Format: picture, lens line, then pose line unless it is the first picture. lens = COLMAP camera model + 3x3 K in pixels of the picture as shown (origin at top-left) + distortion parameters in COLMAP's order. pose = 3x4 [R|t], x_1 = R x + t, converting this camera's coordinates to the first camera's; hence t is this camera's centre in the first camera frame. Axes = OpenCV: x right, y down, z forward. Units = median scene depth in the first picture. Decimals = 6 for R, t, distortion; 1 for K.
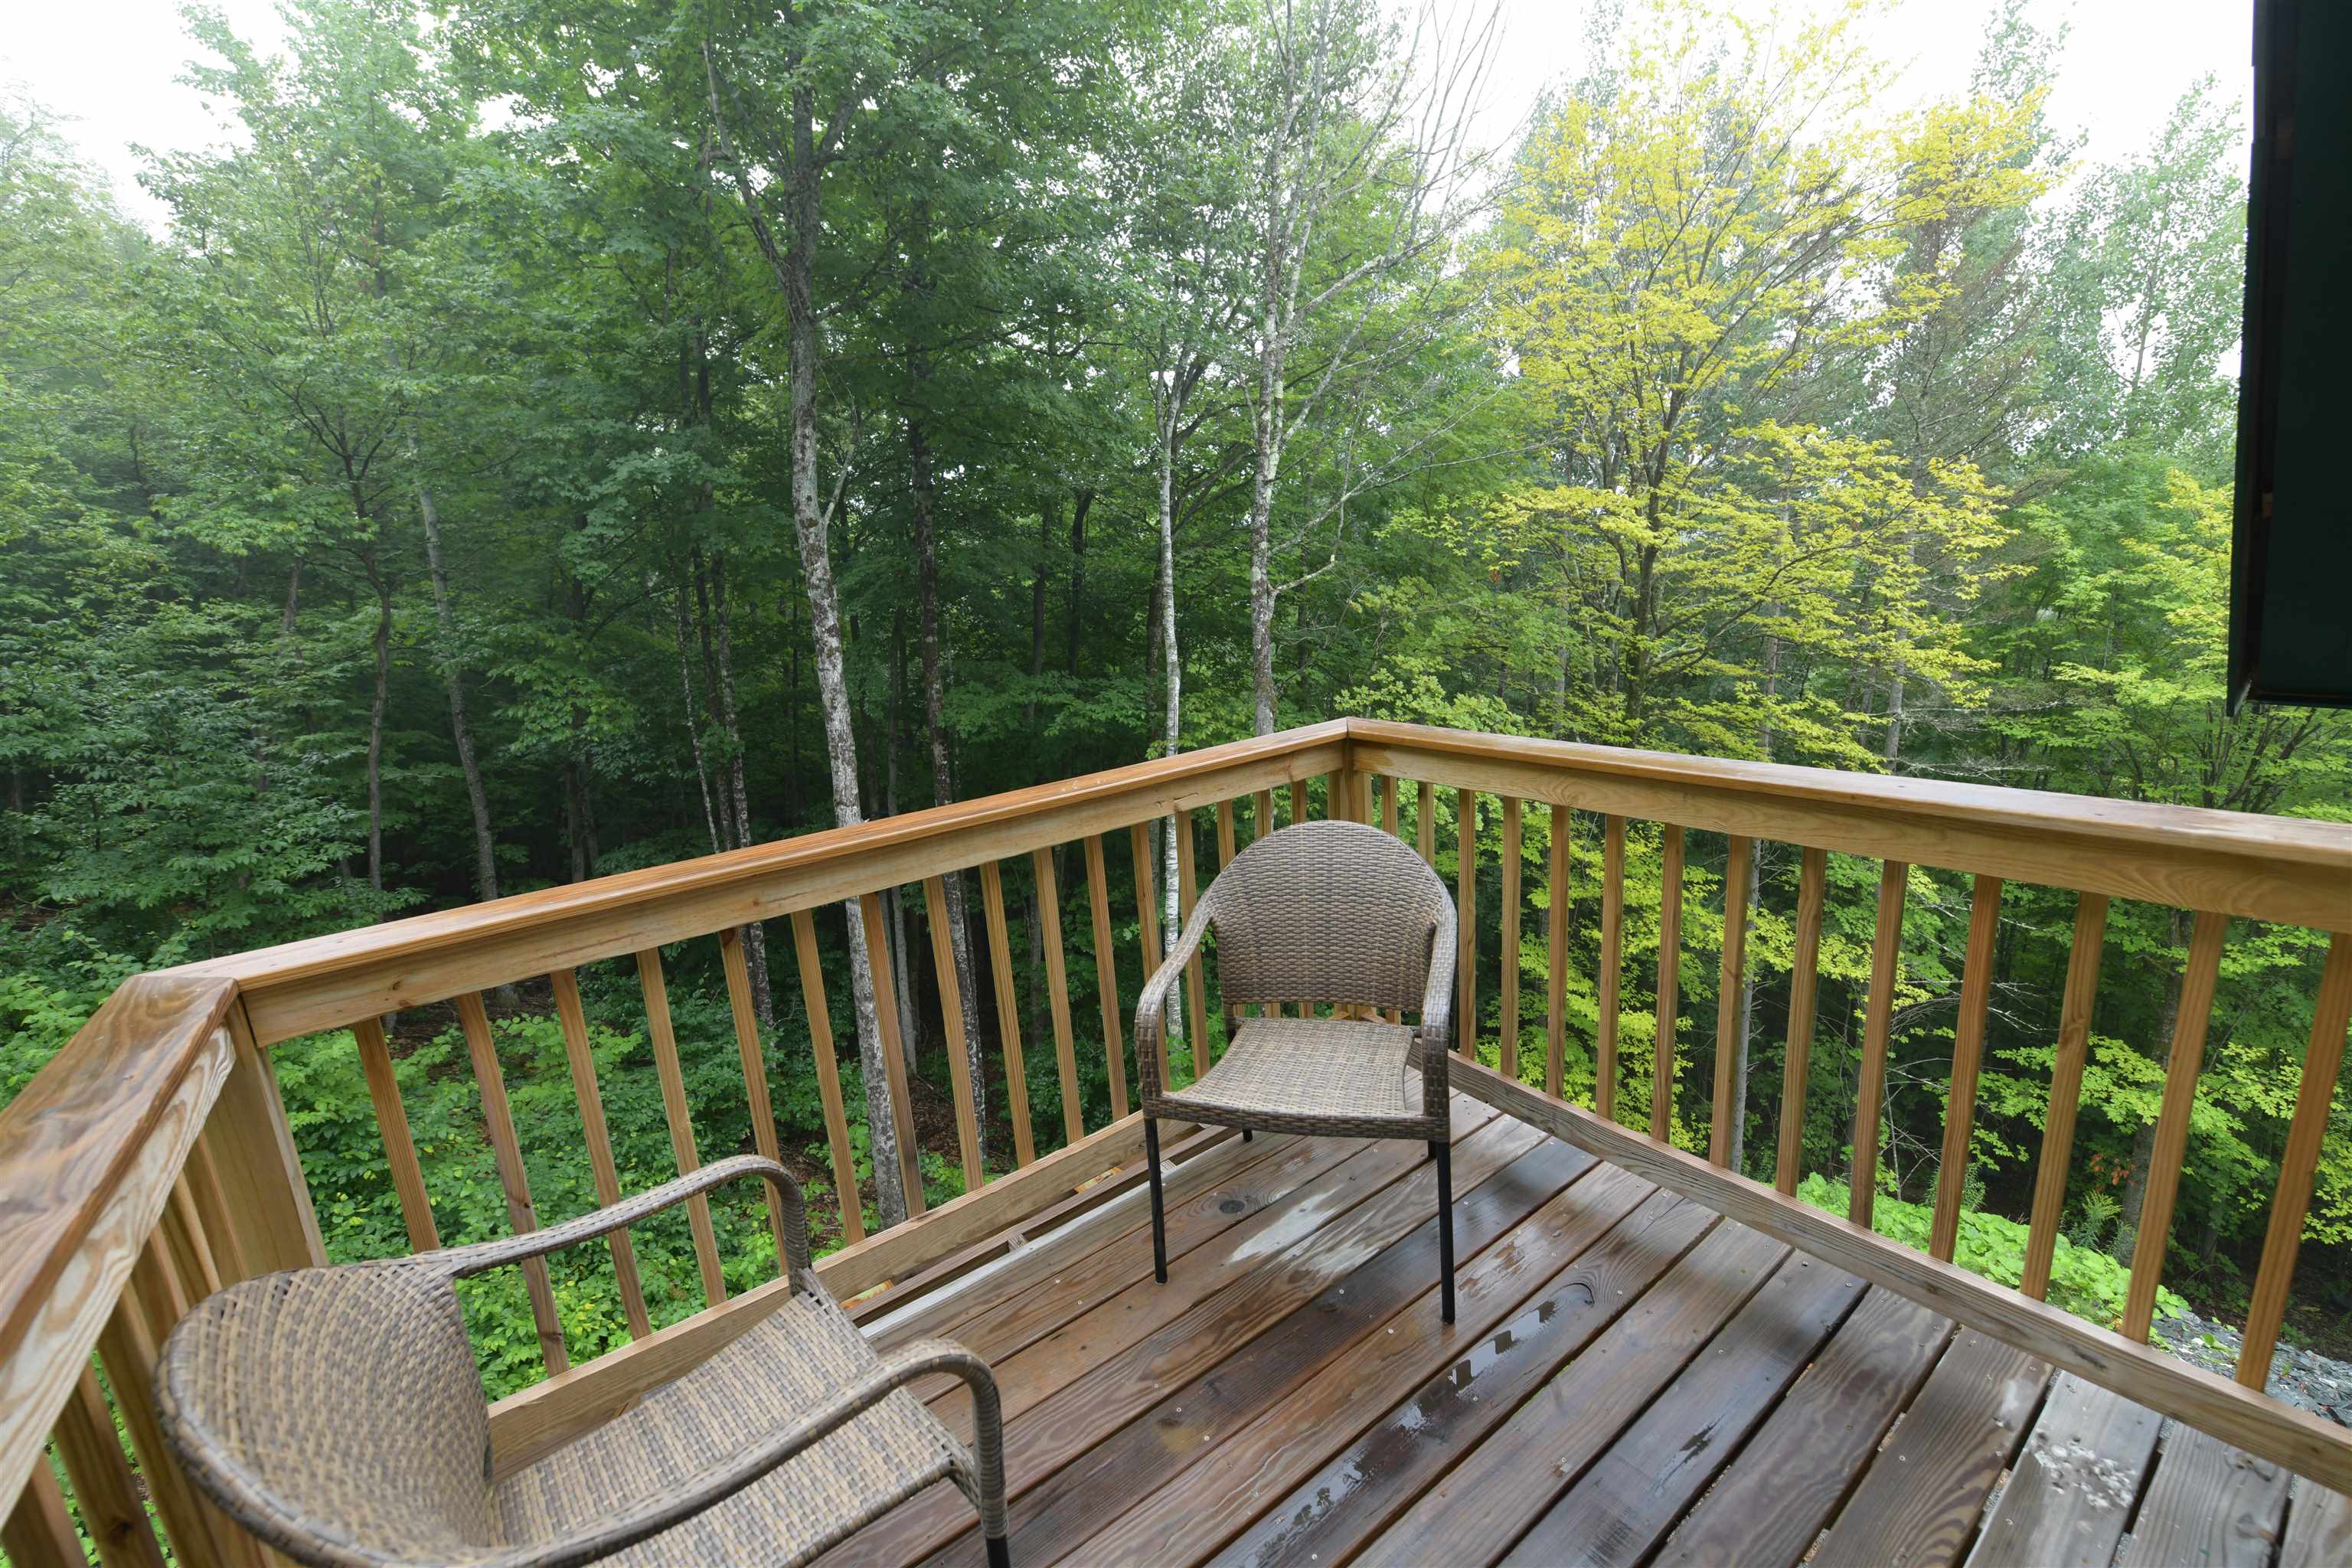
lens RADIAL K [[972.6, 0, 1187.2], [0, 972.6, 789.9], [0, 0, 1]] dist [0.001093, 0.000694]
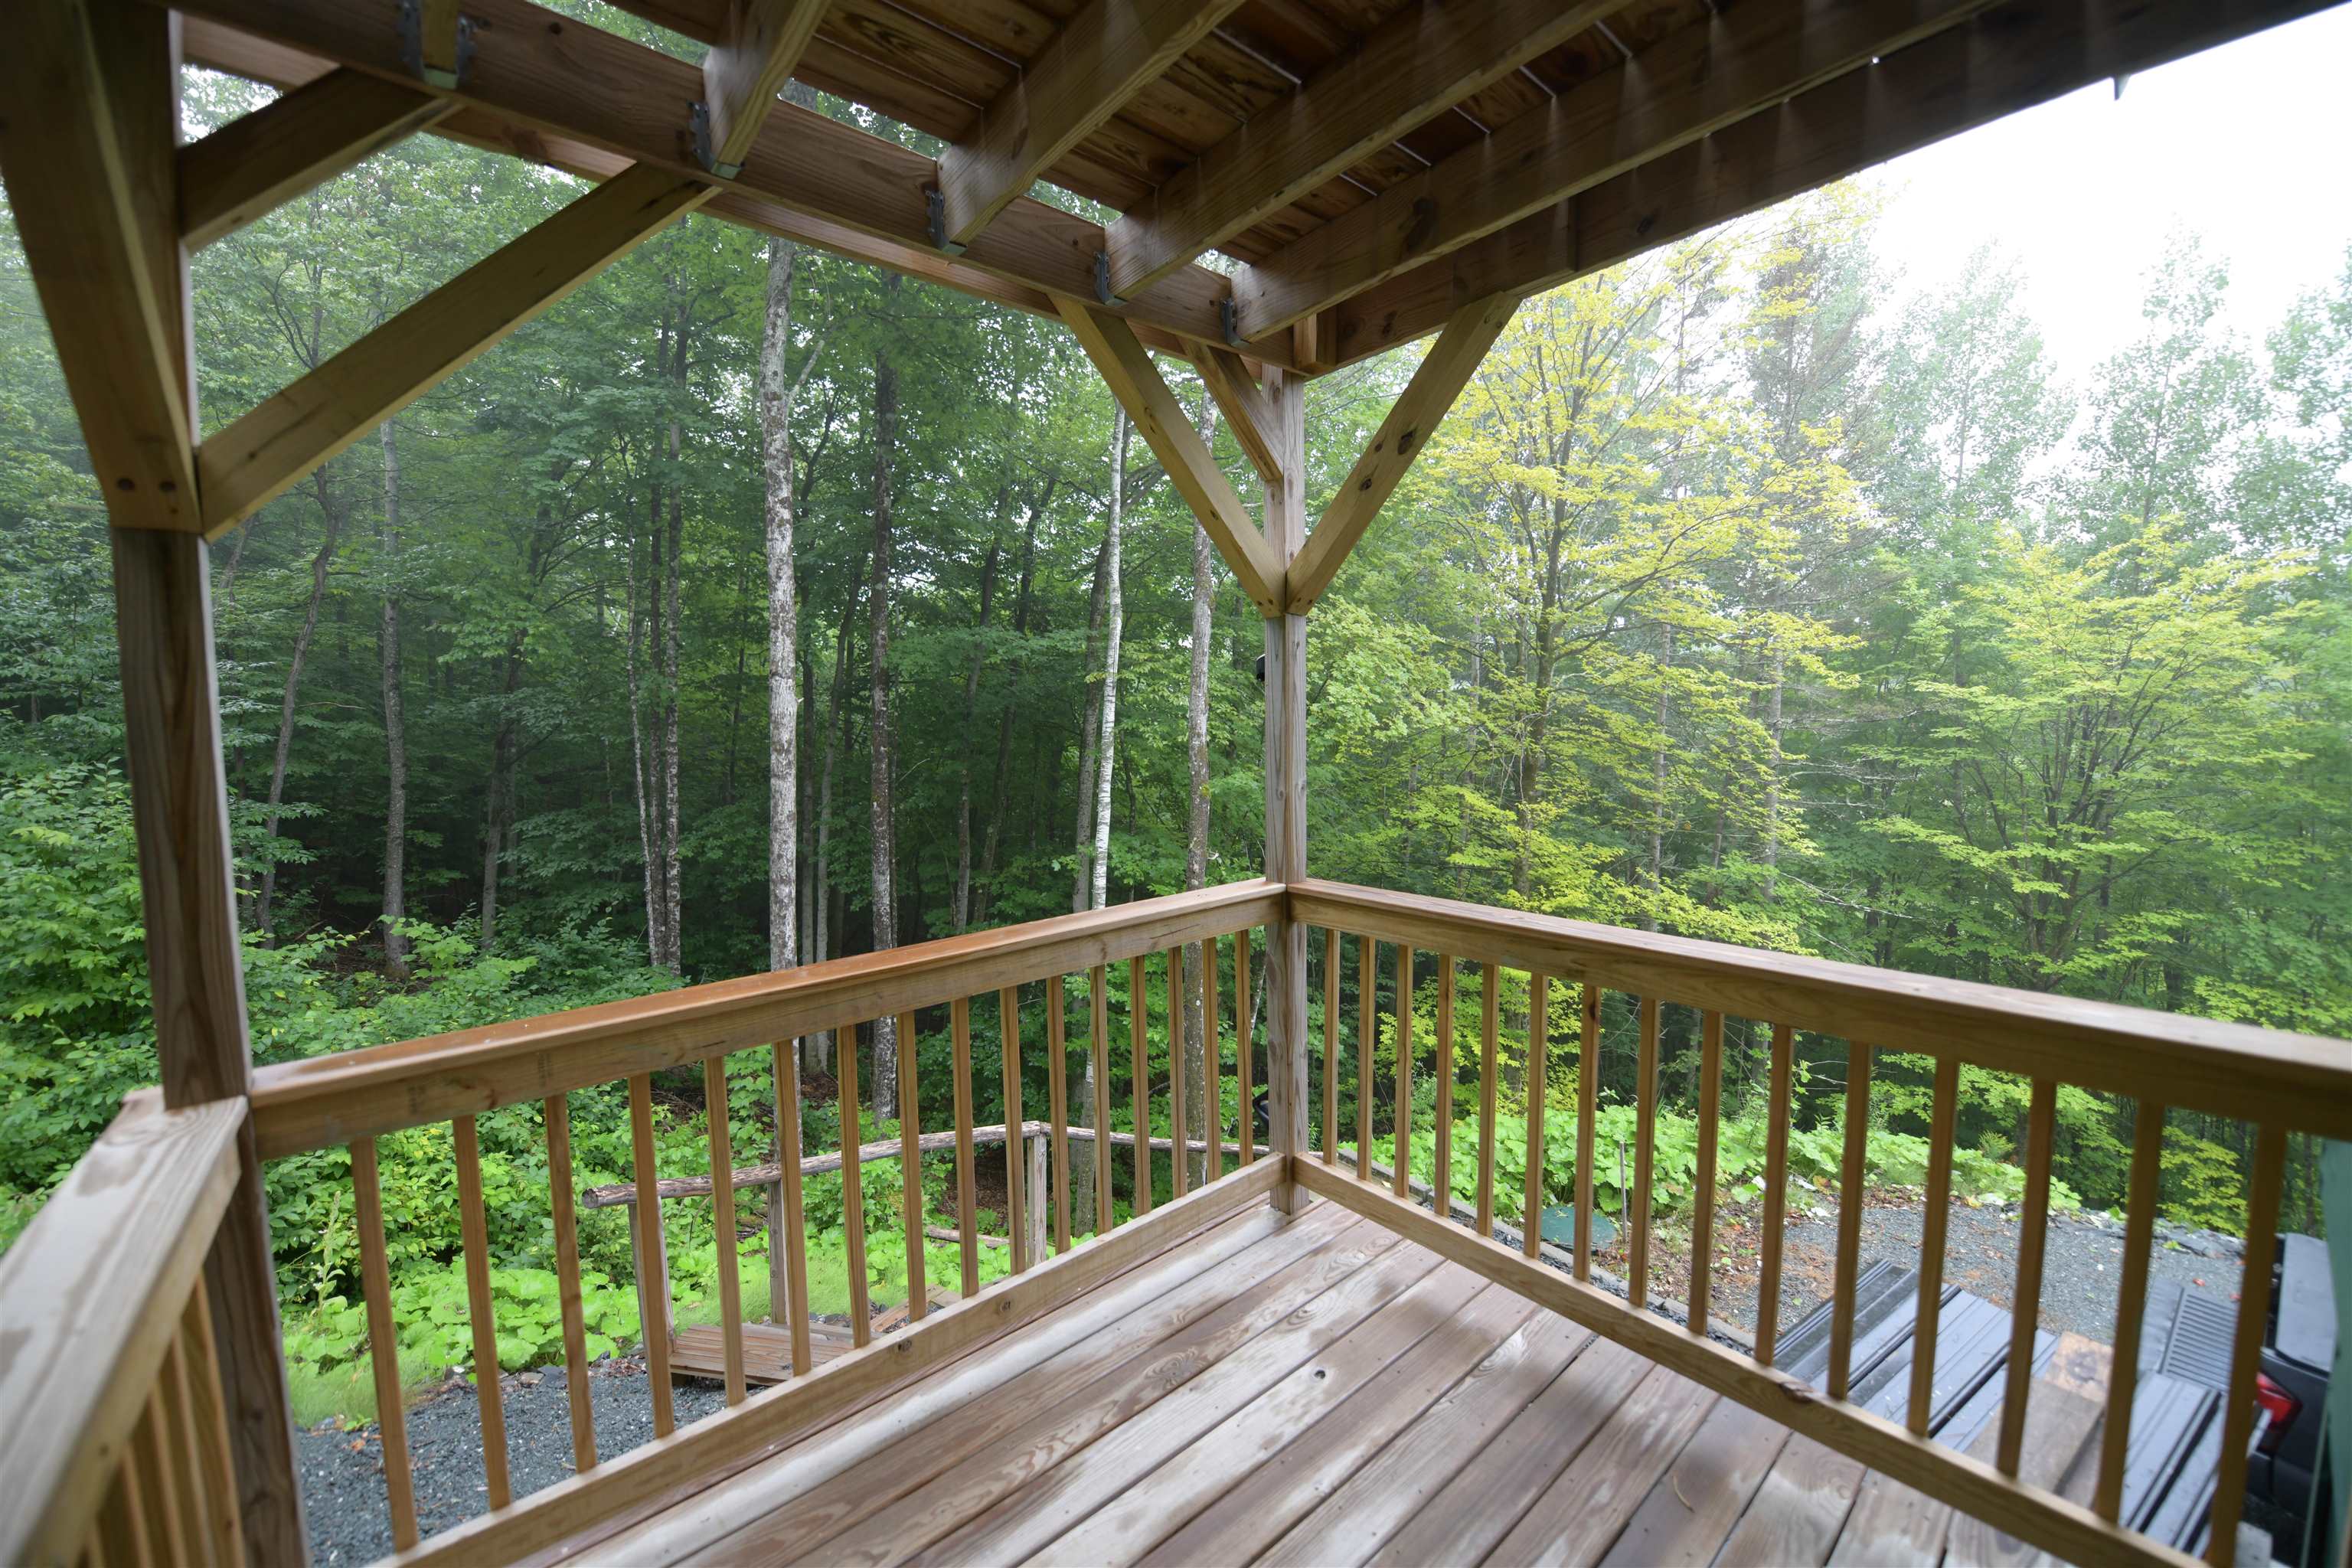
lens RADIAL K [[924.4, 0, 1176.0], [0, 924.4, 784.0], [0, 0, 1]] dist [-0.000648, -0.000388]
pose [[0.996778, 0.051691, 0.061326, -0.000350], [-0.042998, 0.989850, -0.135458, 0.174582], [-0.067706, 0.132385, 0.988883, 0.038493]]
